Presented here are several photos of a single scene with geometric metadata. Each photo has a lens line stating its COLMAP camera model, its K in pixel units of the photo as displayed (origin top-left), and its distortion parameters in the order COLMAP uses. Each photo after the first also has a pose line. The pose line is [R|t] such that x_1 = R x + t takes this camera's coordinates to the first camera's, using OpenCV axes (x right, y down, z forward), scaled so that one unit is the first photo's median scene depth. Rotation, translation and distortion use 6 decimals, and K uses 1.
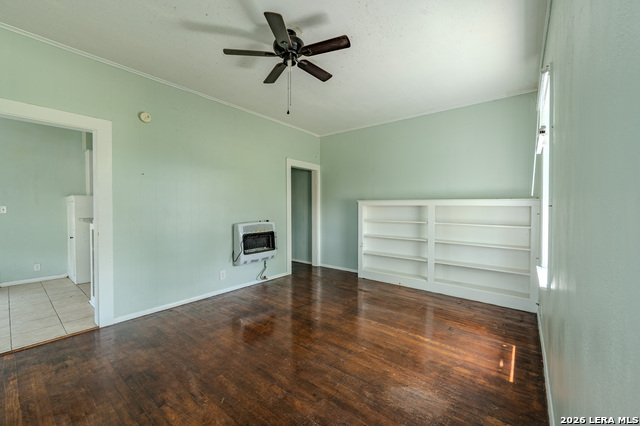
lens RADIAL K [[251.5, 0, 319.0], [0, 251.5, 212.4], [0, 0, 1]] dist [-0.000254, -0.000222]
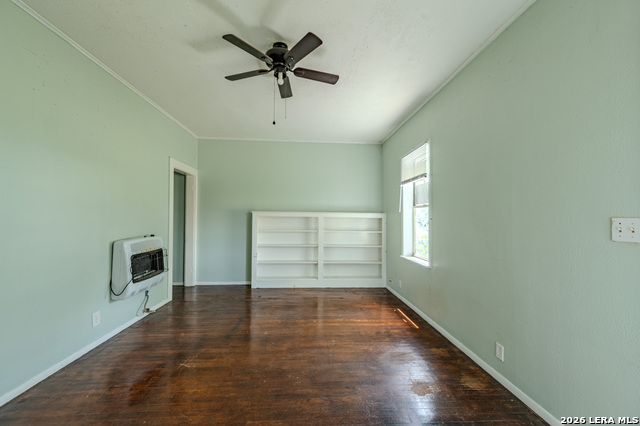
lens RADIAL K [[251.5, 0, 319.0], [0, 251.5, 212.4], [0, 0, 1]] dist [-0.000254, -0.000222]
pose [[0.742877, 0.017164, 0.669207, -0.377054], [0.006378, 0.999444, -0.032713, -0.008739], [-0.669397, 0.028570, 0.742355, 0.095619]]
